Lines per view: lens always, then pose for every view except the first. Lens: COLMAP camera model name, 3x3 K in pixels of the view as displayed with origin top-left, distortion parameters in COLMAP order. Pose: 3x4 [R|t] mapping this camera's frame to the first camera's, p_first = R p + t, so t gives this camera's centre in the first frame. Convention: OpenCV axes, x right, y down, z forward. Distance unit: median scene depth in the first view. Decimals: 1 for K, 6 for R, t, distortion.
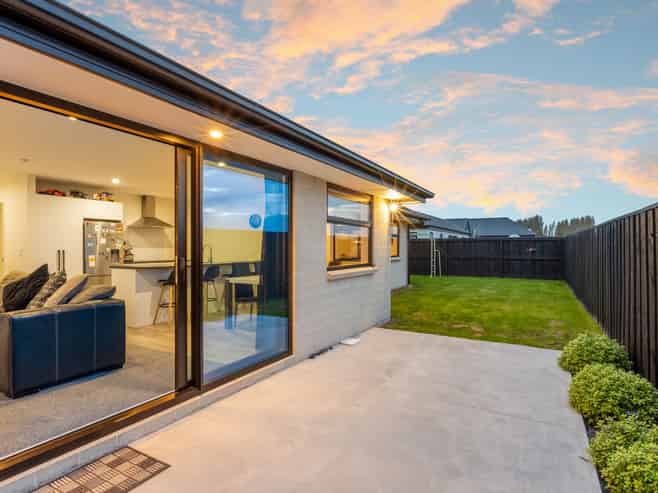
lens RADIAL K [[375.2, 0, 329.0], [0, 375.2, 246.5], [0, 0, 1]] dist [0.002539, 0.000562]
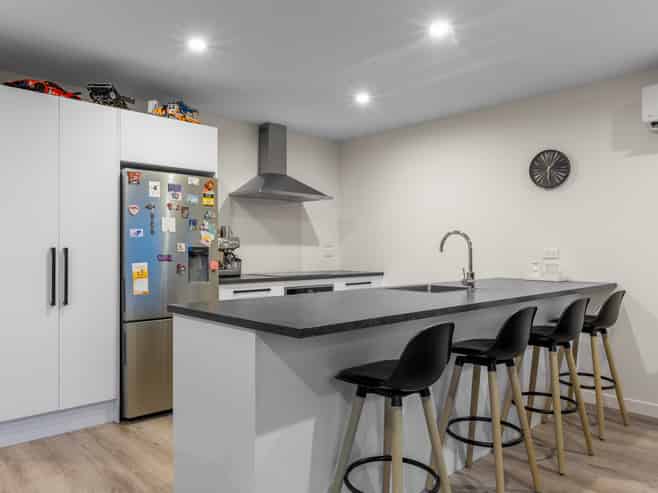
lens RADIAL K [[486.0, 0, 329.0], [0, 486.0, 246.5], [0, 0, 1]] dist [-0.006266, -0.001383]
pose [[0.956844, 0.002933, -0.290587, -0.302930], [-0.003471, 0.999993, -0.001336, 0.007368], [0.290581, 0.002287, 0.956848, 0.572123]]
